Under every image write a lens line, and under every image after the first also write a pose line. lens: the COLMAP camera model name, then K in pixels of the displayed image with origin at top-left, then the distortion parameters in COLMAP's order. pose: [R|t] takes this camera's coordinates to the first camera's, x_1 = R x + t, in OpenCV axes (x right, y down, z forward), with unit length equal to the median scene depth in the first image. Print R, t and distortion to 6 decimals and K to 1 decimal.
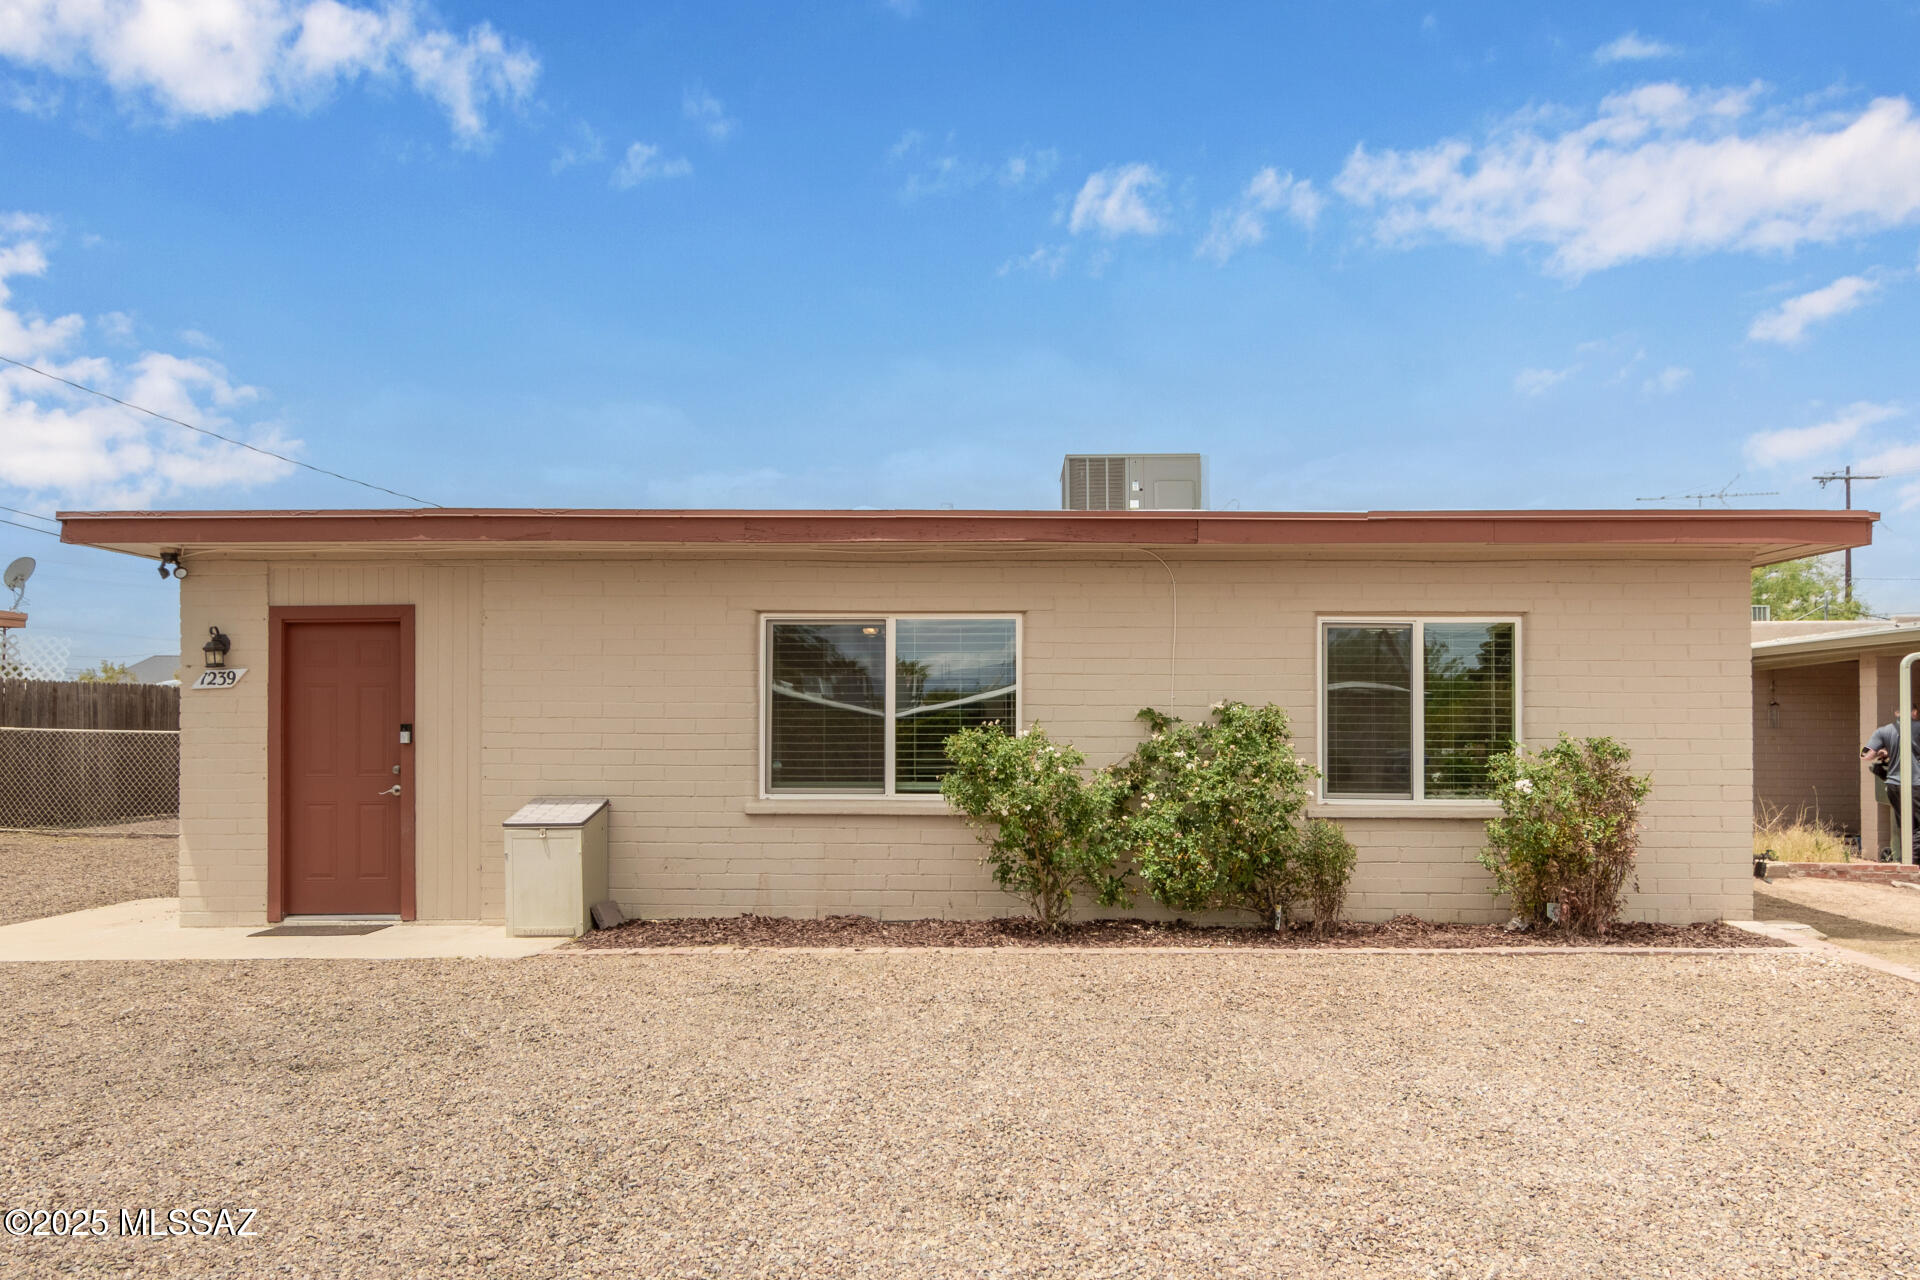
lens RADIAL K [[1208.4, 0, 972.1], [0, 1208.4, 681.0], [0, 0, 1]] dist [-0.003543, -0.000193]
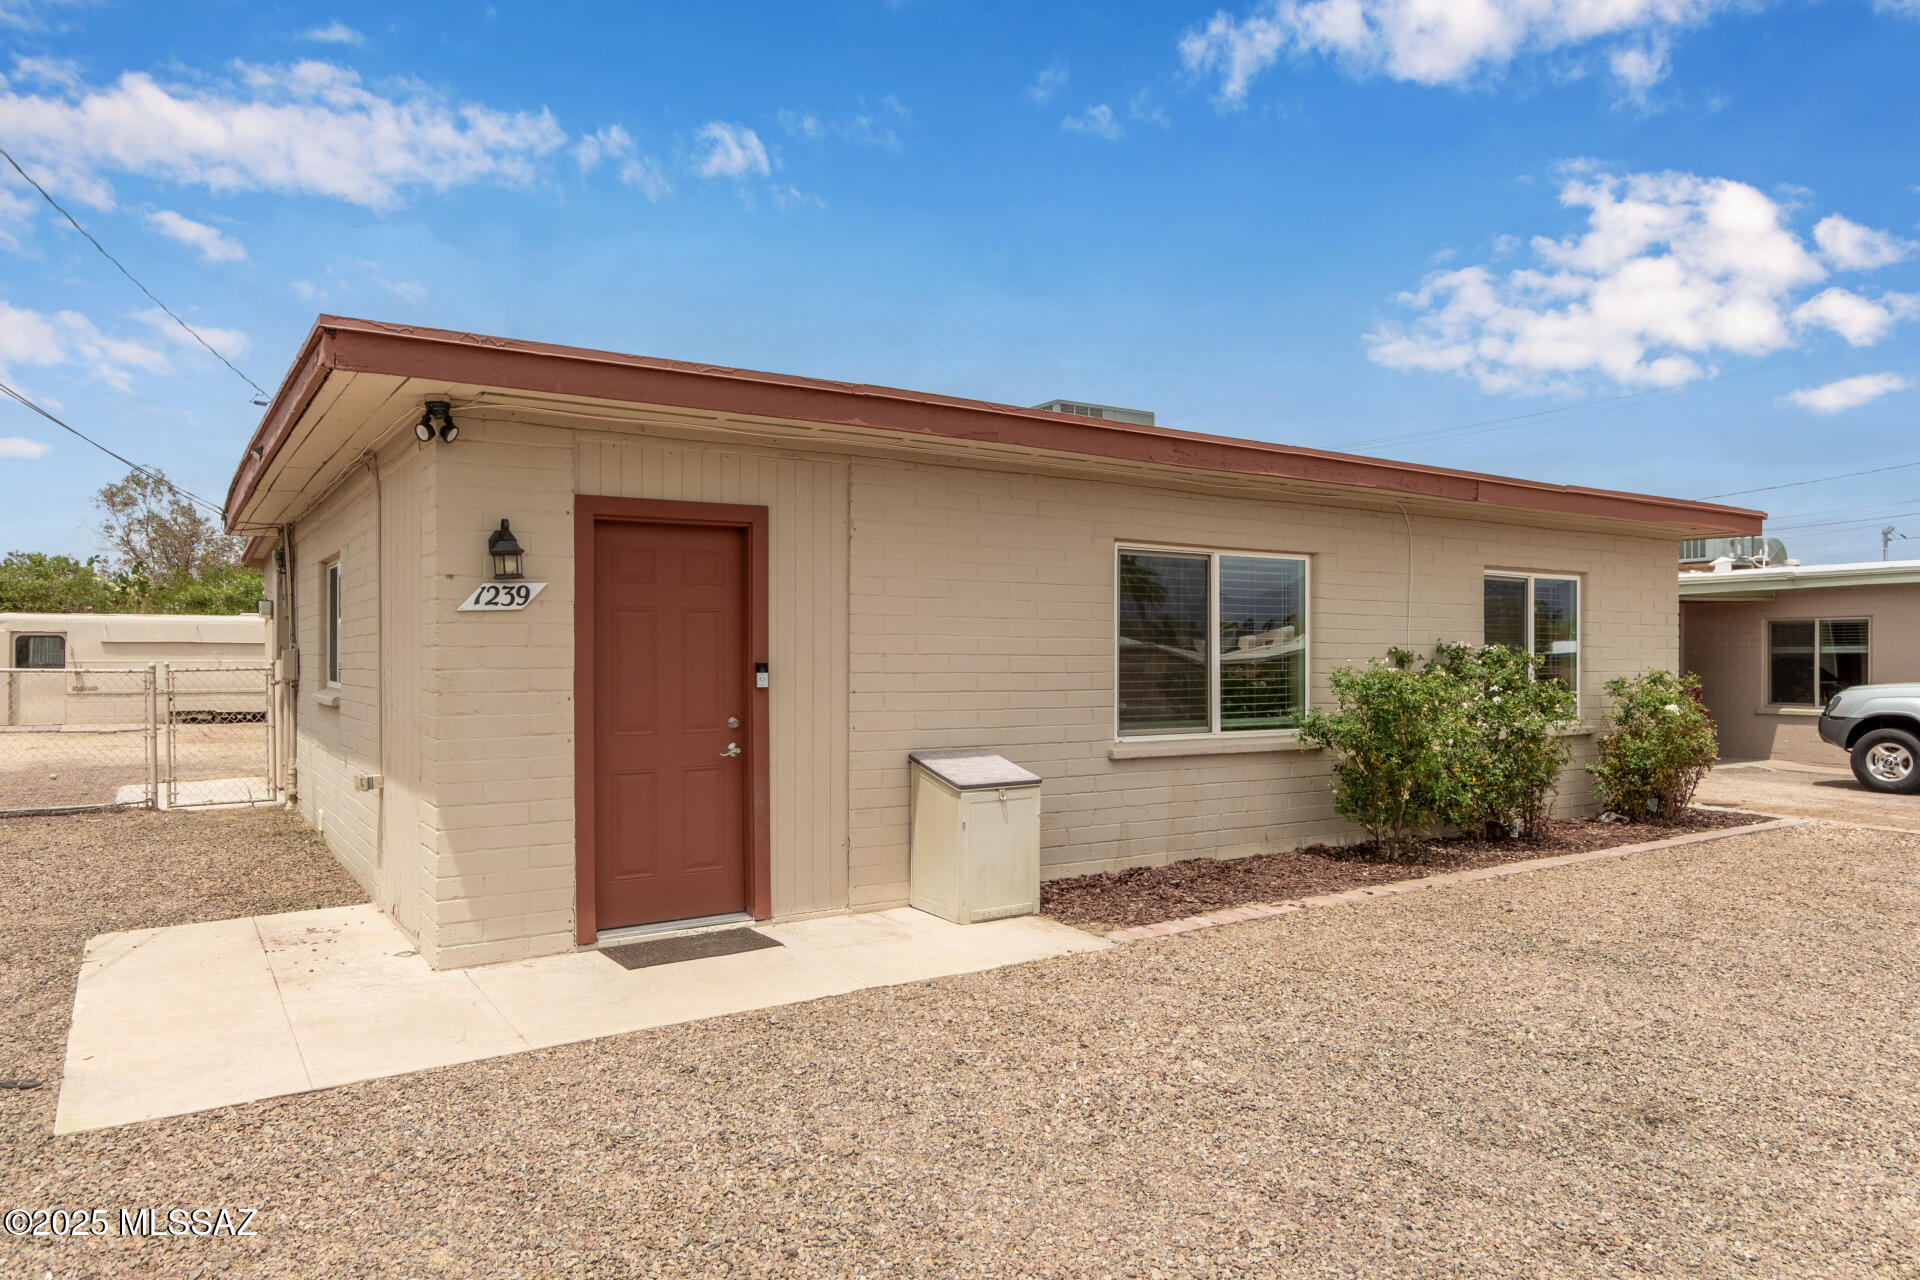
lens RADIAL K [[1220.8, 0, 954.2], [0, 1220.8, 650.1], [0, 0, 1]] dist [-0.003234, -0.000399]
pose [[0.833210, 0.003690, 0.552945, -0.794352], [-0.008482, 0.999945, 0.006109, 0.022145], [-0.552892, -0.009780, 0.833195, 0.289502]]
